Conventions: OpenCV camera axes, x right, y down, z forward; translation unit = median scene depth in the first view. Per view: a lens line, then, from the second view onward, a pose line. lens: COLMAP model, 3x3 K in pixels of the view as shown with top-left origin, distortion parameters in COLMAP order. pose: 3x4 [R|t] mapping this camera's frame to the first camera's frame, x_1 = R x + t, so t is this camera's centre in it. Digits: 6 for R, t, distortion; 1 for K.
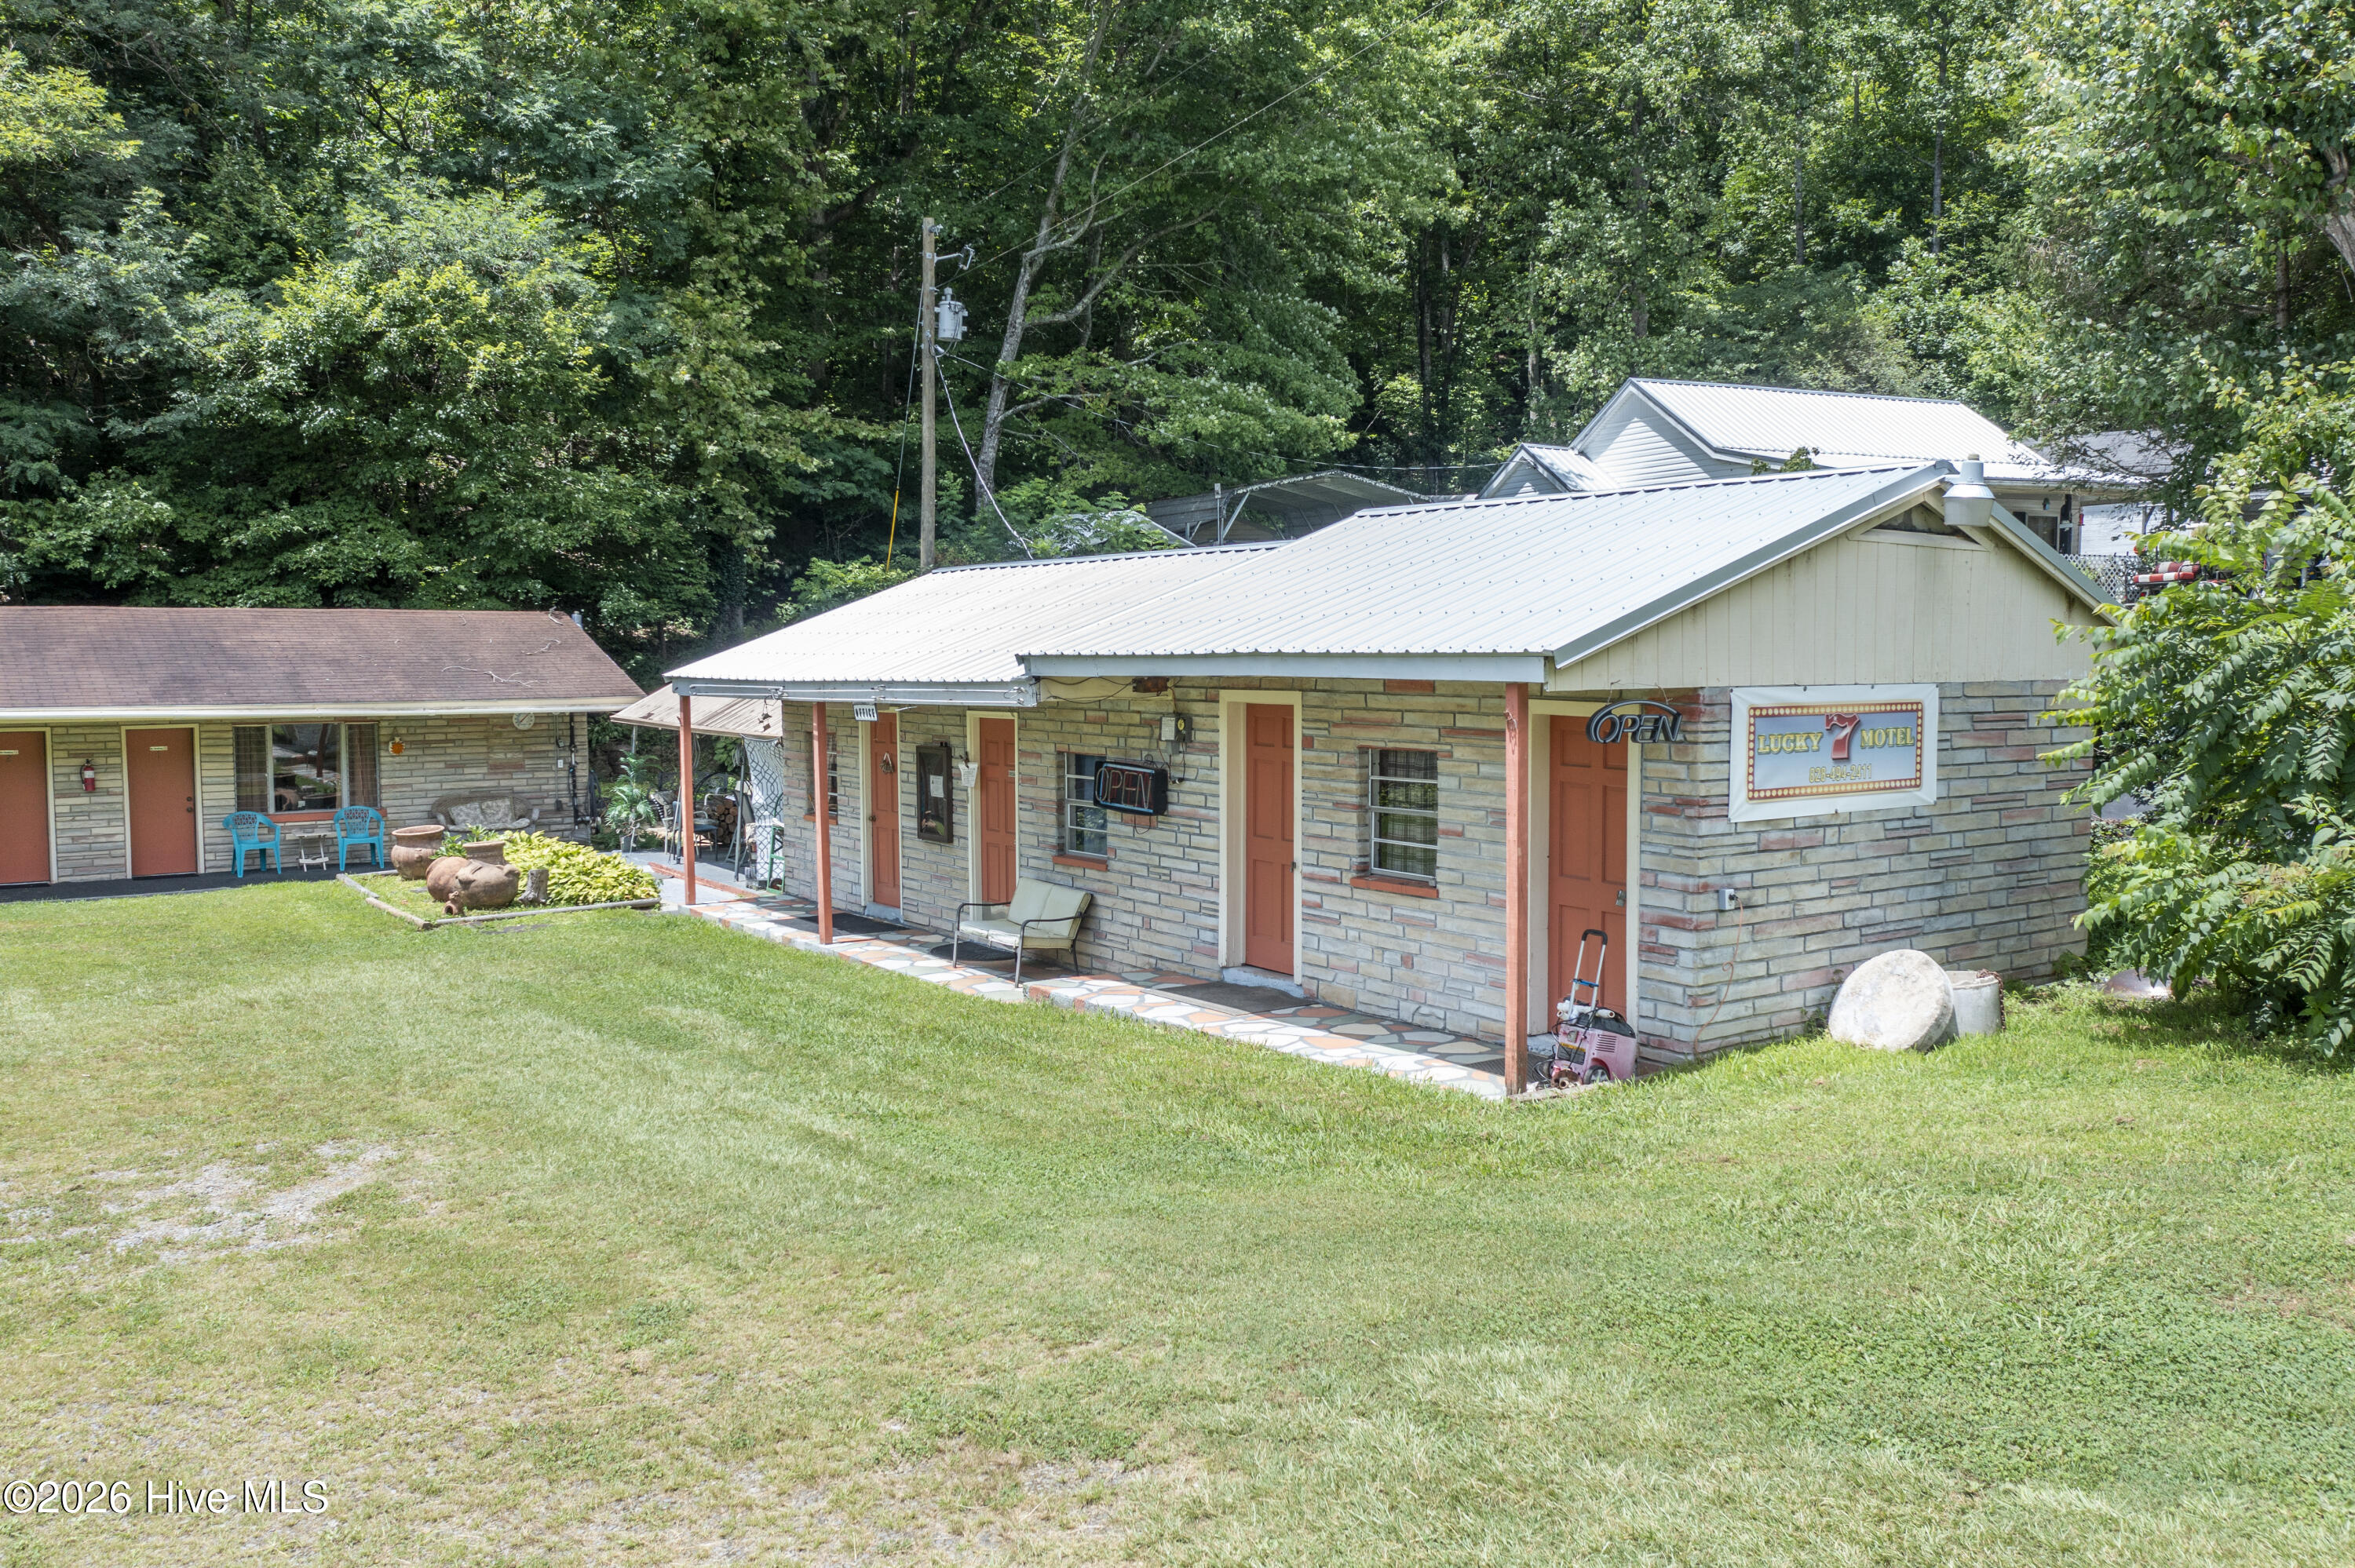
lens RADIAL K [[1868.5, 0, 1198.3], [0, 1868.5, 750.2], [0, 0, 1]] dist [-0.026454, 0.010583]
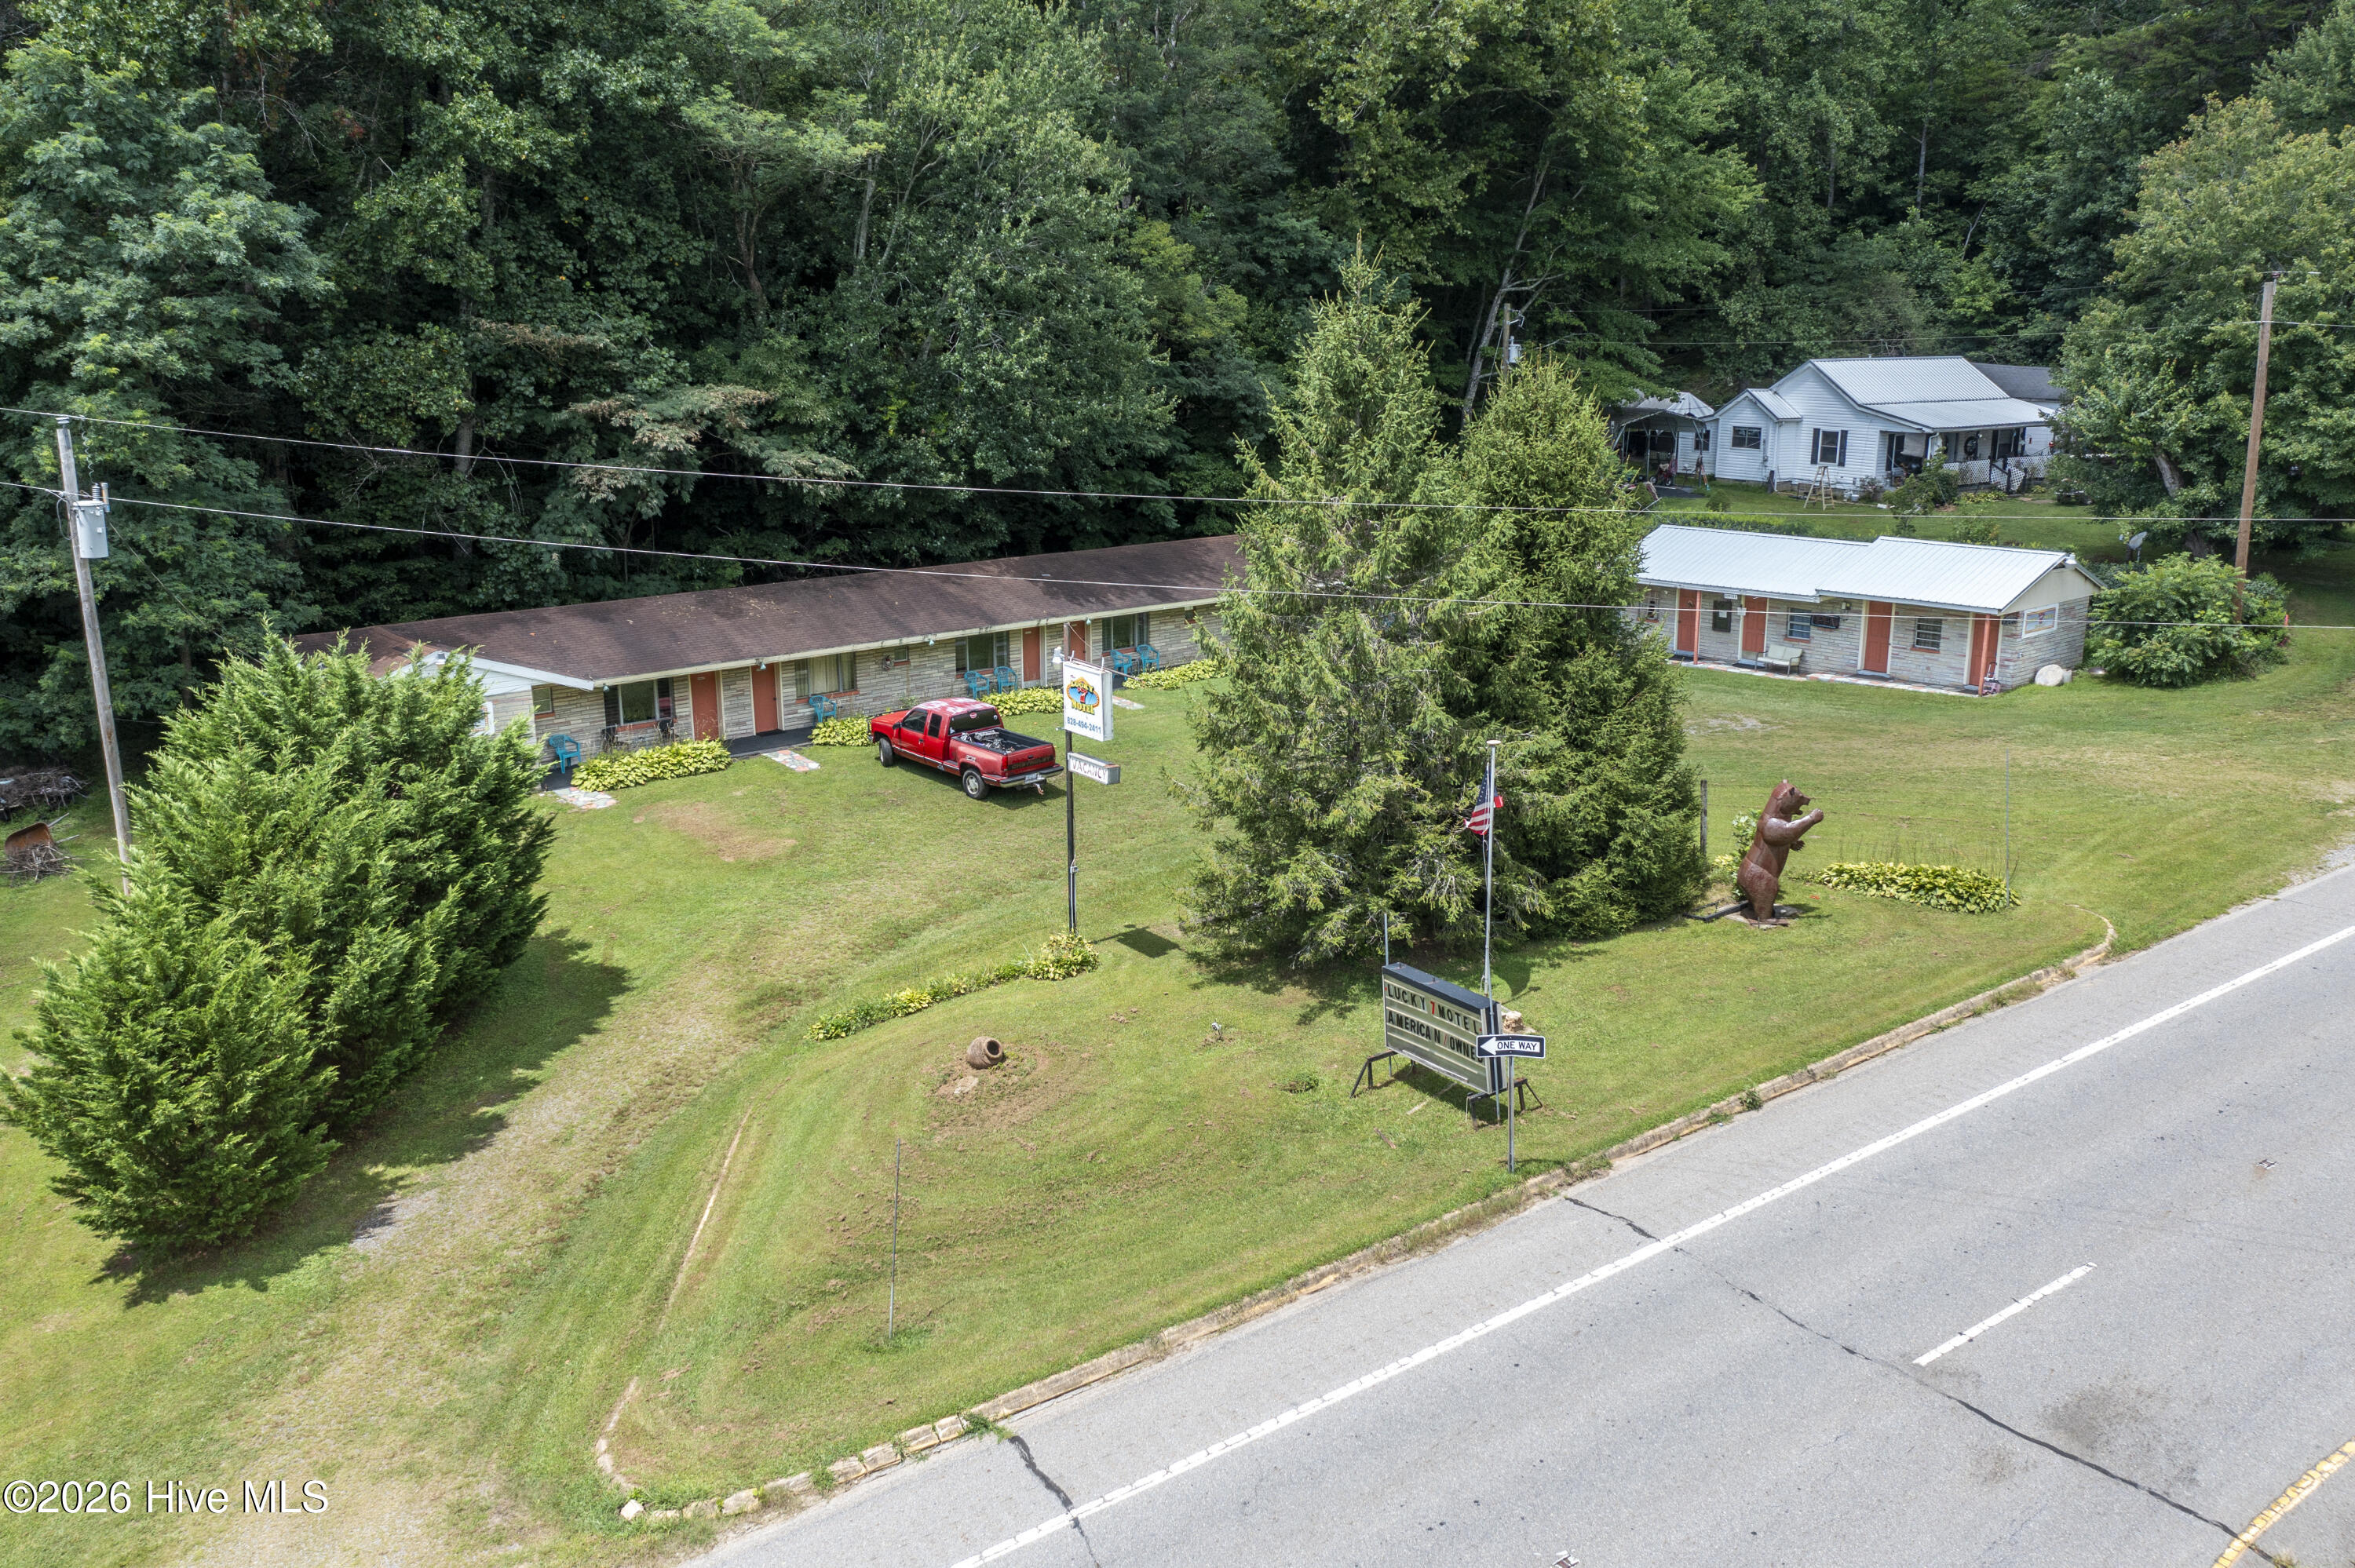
lens RADIAL K [[1868.5, 0, 1183.9], [0, 1868.5, 786.2], [0, 0, 1]] dist [-0.026454, 0.010583]
pose [[0.995996, -0.027641, 0.085017, -1.706989], [0.011207, 0.982103, 0.188011, -0.384226], [-0.088692, -0.186305, 0.978481, -2.653585]]
